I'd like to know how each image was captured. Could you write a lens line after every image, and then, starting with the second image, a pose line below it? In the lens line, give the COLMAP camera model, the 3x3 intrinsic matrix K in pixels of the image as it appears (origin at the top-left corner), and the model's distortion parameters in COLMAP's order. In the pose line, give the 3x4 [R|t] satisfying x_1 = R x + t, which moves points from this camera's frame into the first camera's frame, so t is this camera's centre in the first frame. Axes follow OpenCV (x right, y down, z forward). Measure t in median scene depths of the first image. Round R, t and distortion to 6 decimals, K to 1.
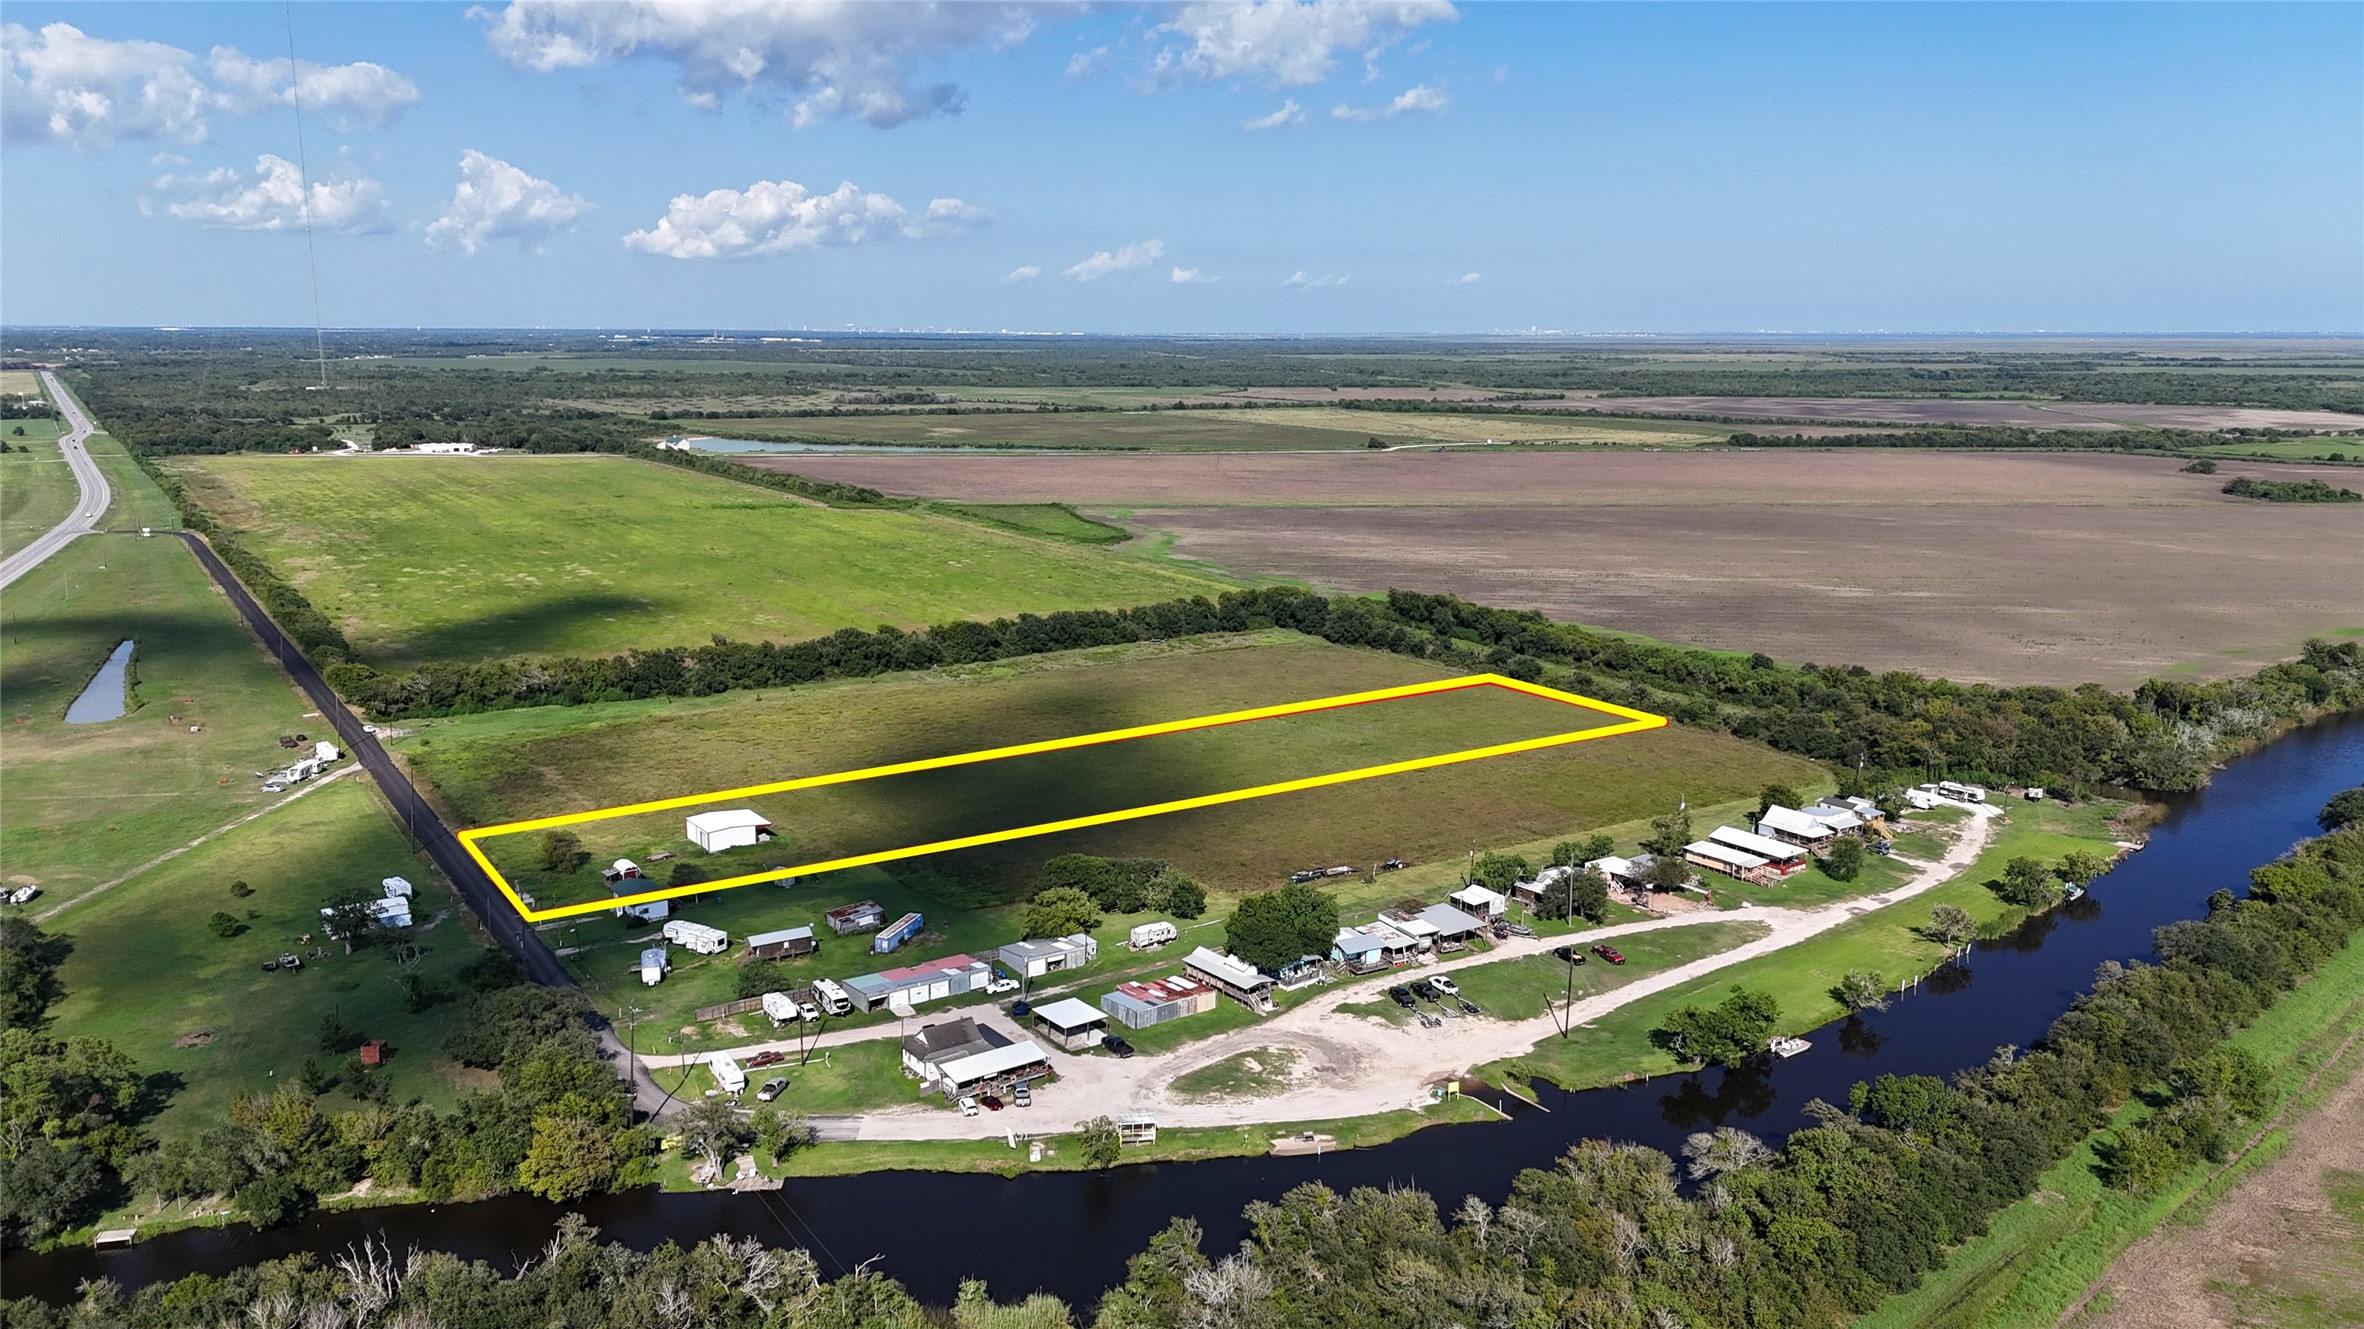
lens RADIAL K [[1710.5, 0, 1188.6], [0, 1710.5, 664.0], [0, 0, 1]] dist [0.058198, -0.042285]
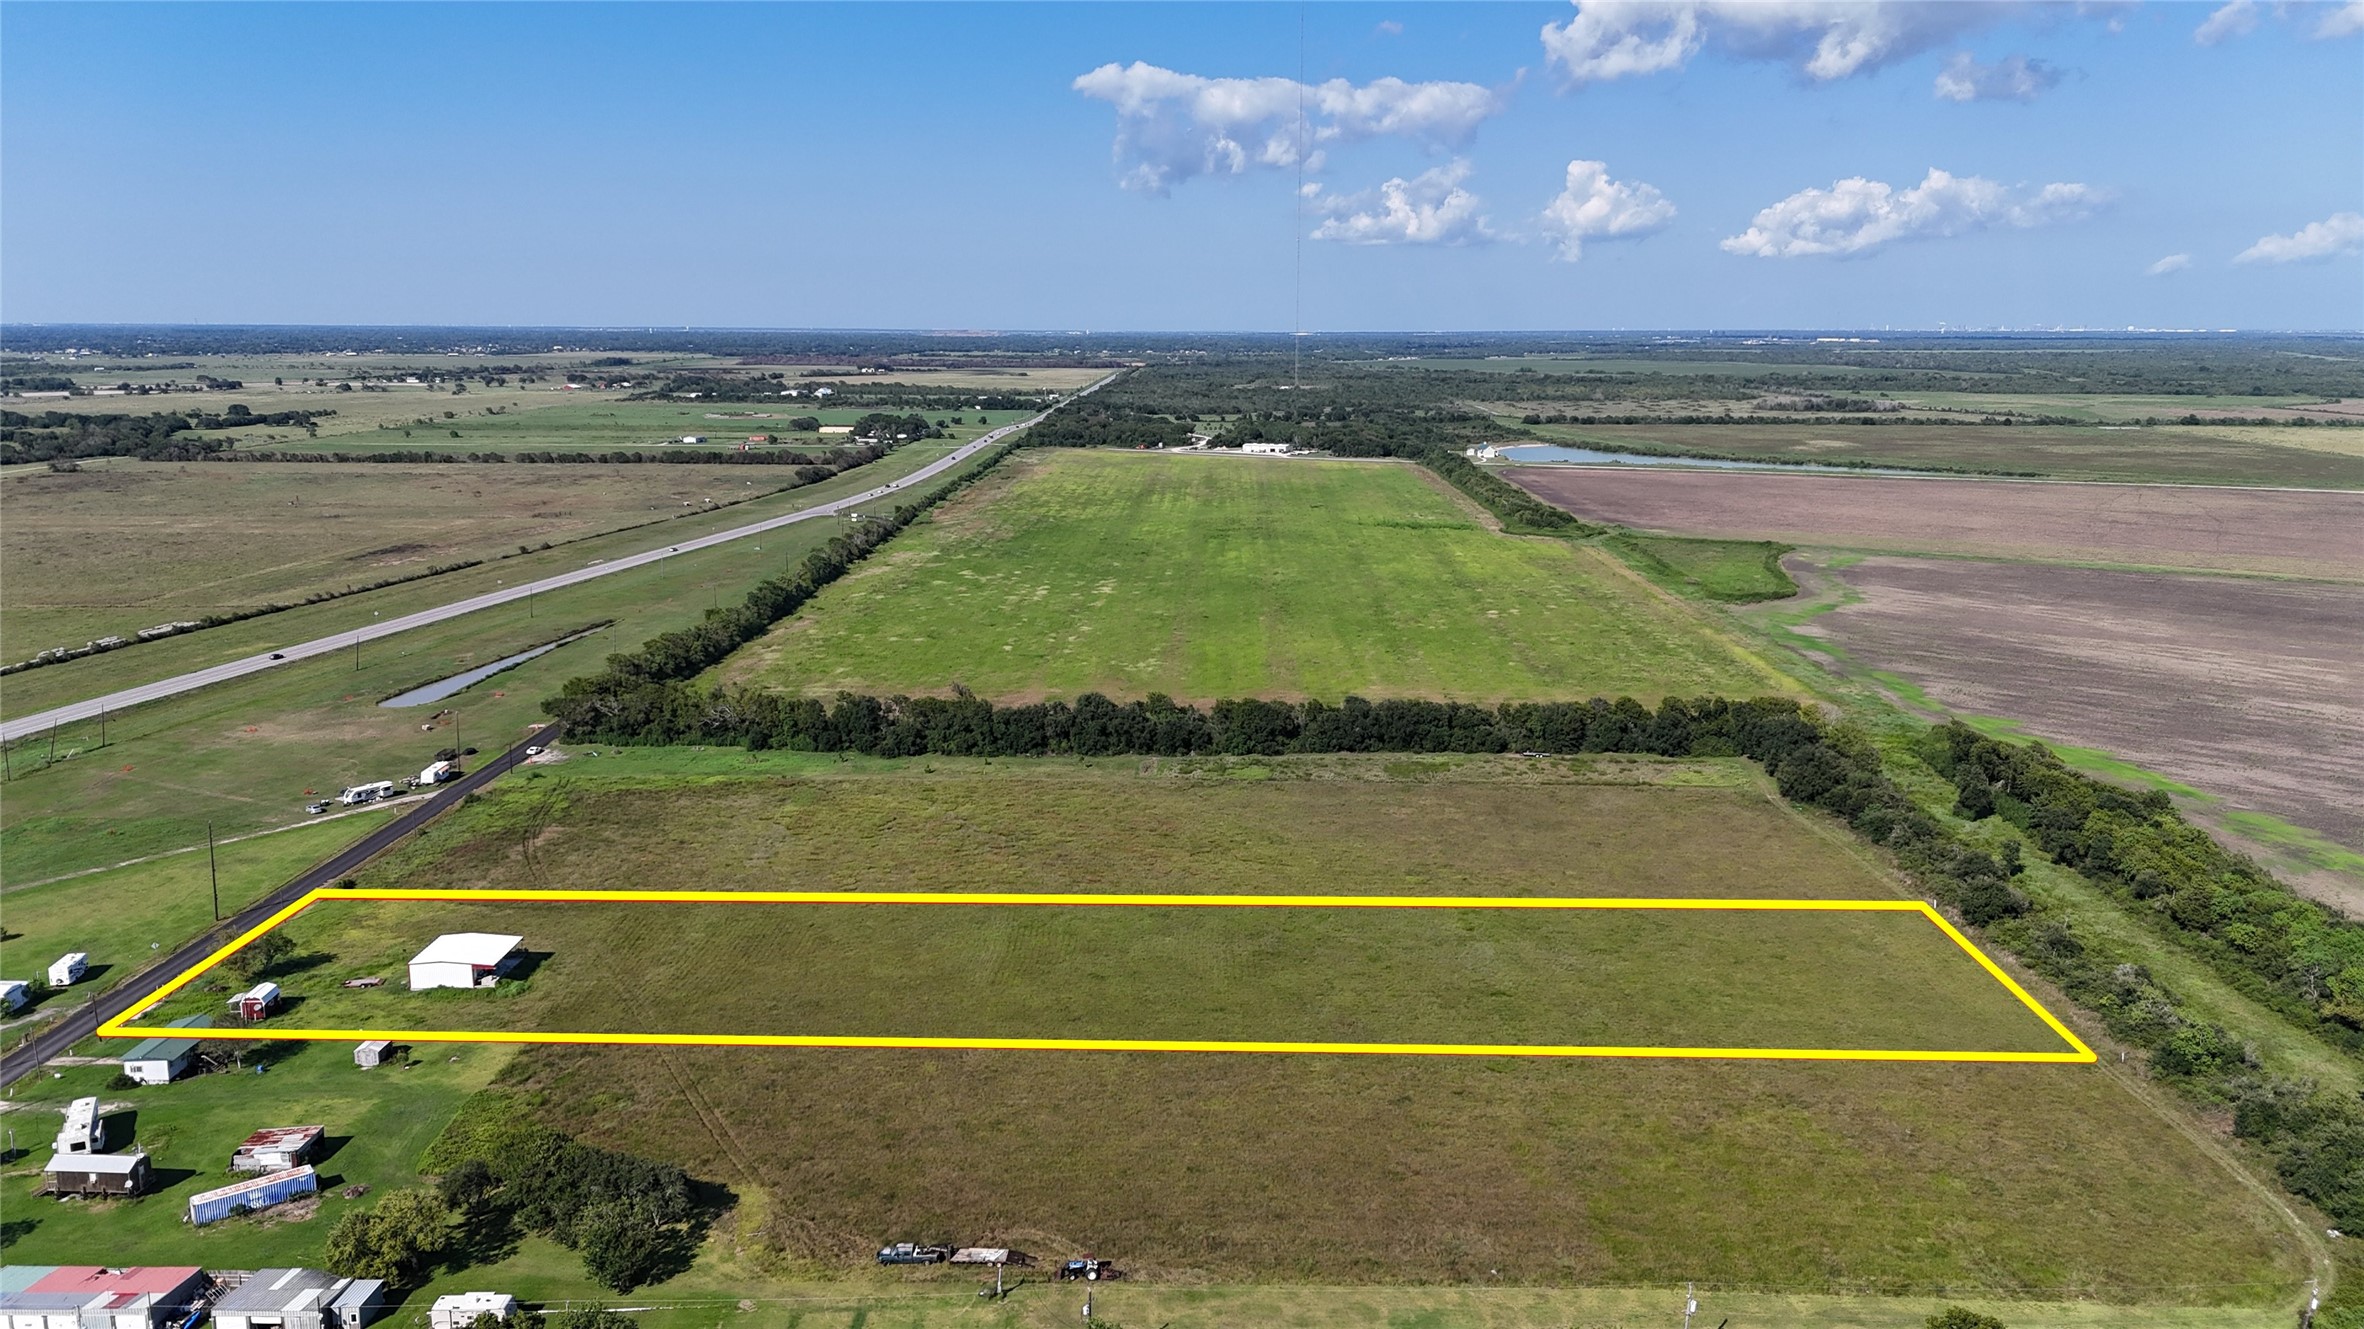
lens RADIAL K [[1710.5, 0, 1184.1], [0, 1710.5, 679.0], [0, 0, 1]] dist [0.058198, -0.042285]
pose [[0.831452, 0.109217, -0.544756, 0.086545], [-0.105373, 0.993691, 0.038394, -0.019755], [0.545513, 0.025480, 0.837715, 0.109132]]
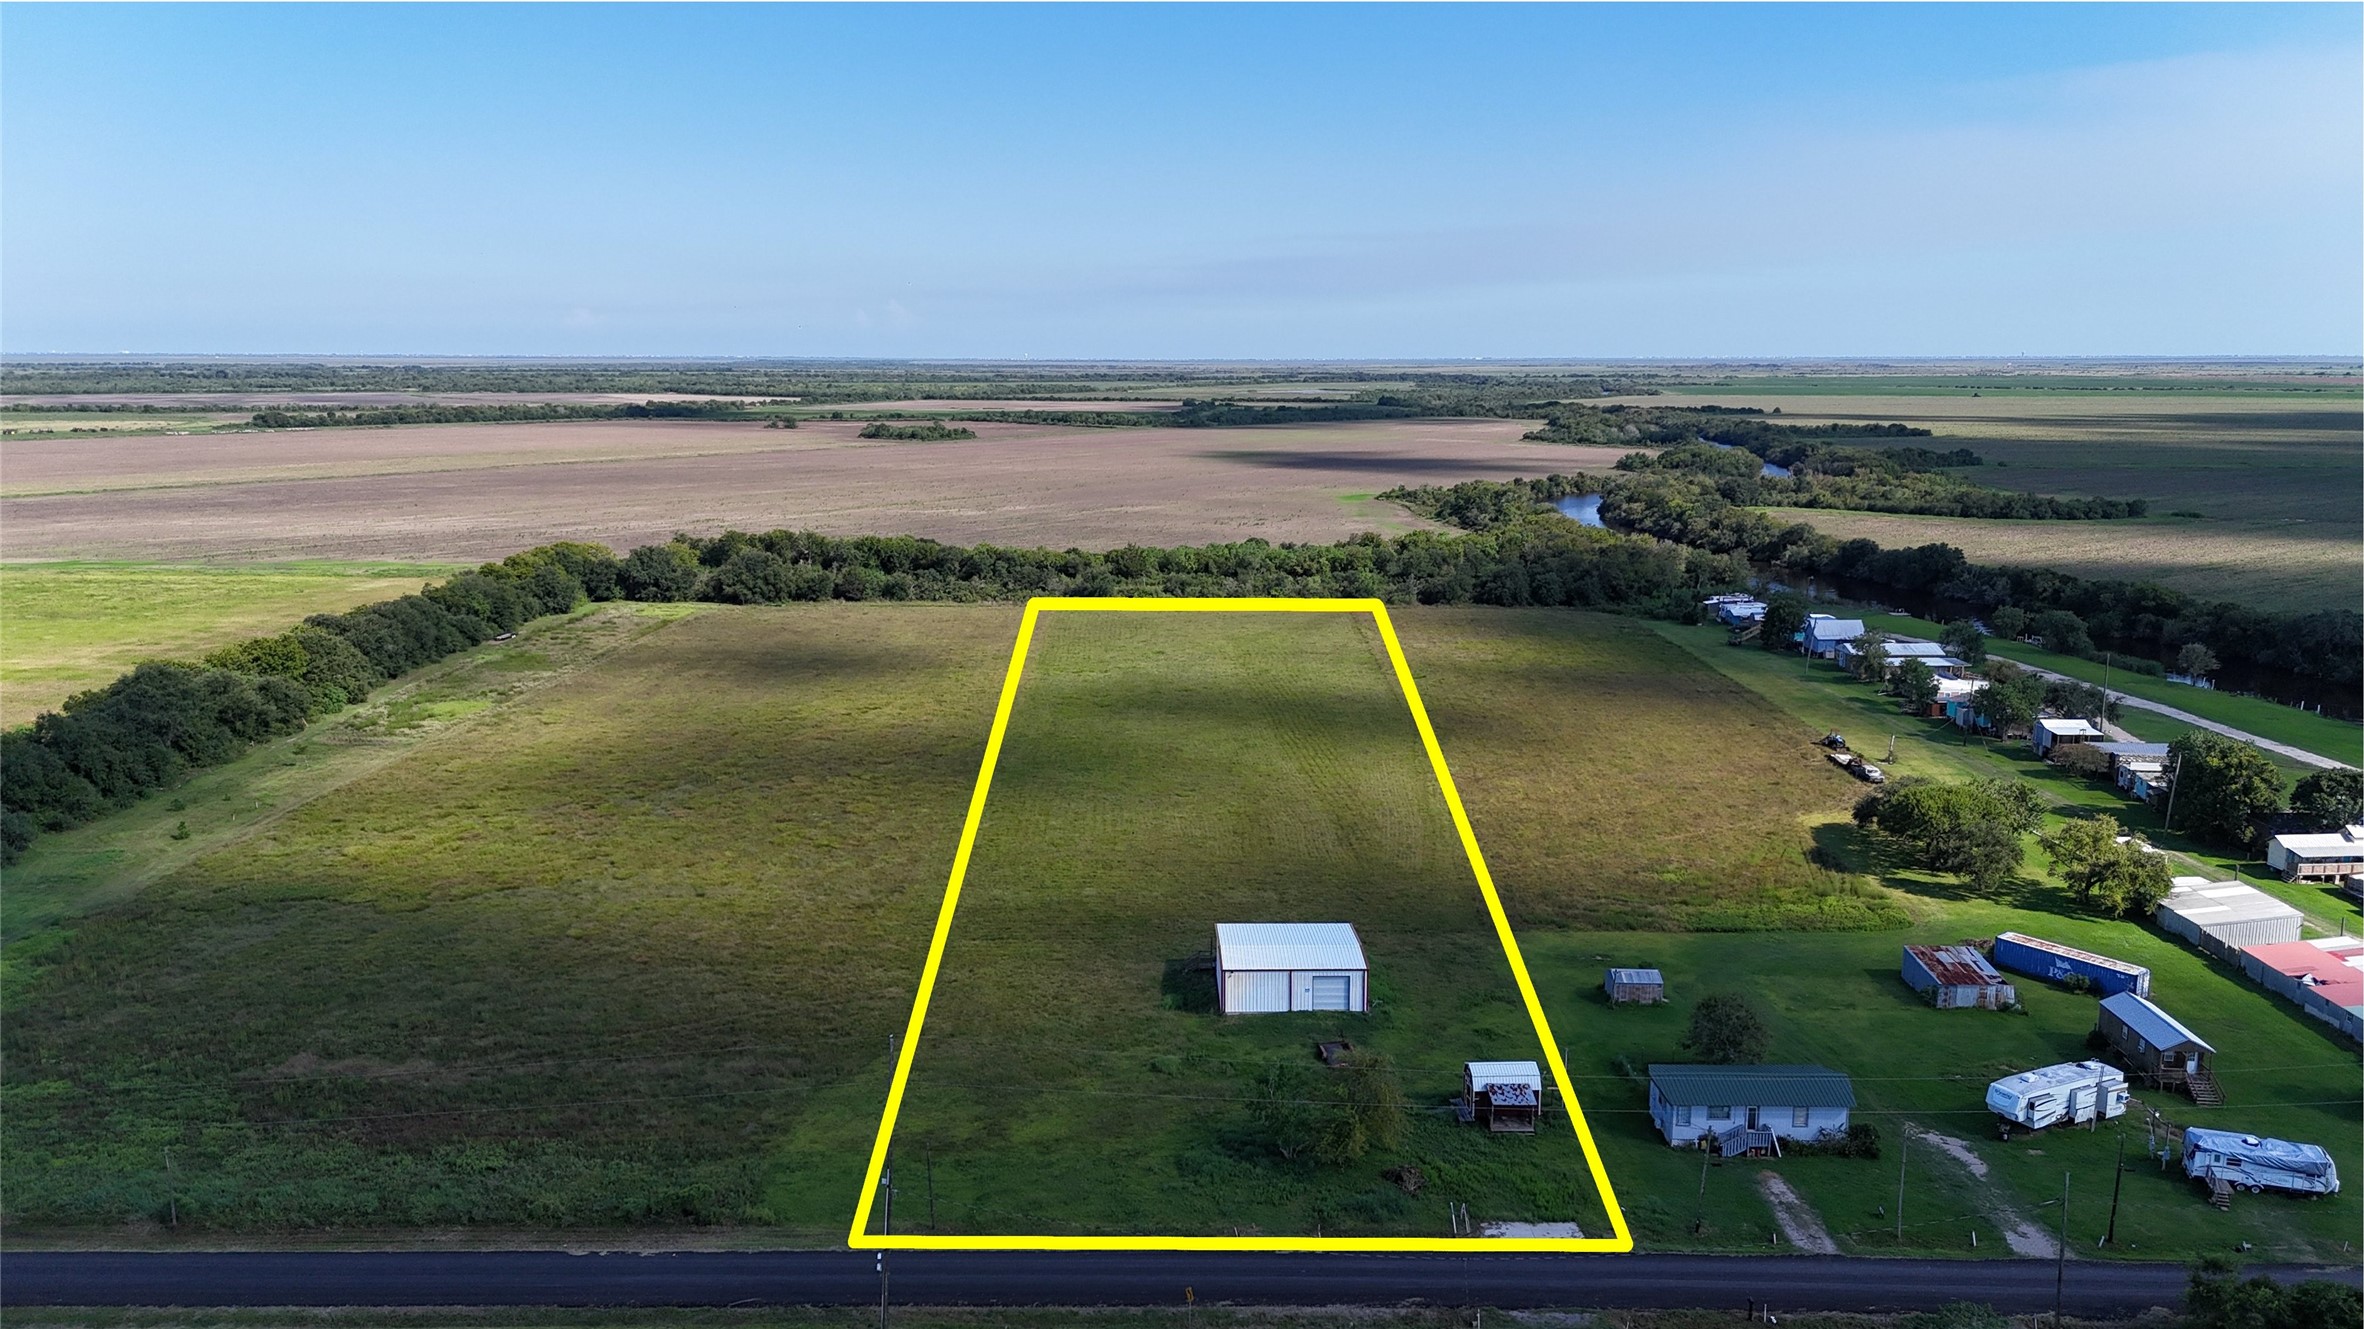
lens RADIAL K [[1710.5, 0, 1179.7], [0, 1710.5, 668.2], [0, 0, 1]] dist [0.058198, -0.042285]
pose [[0.563624, -0.150254, 0.812251, -0.132744], [0.158309, 0.984738, 0.072310, -0.003449], [-0.810719, 0.087831, 0.578809, 0.159532]]
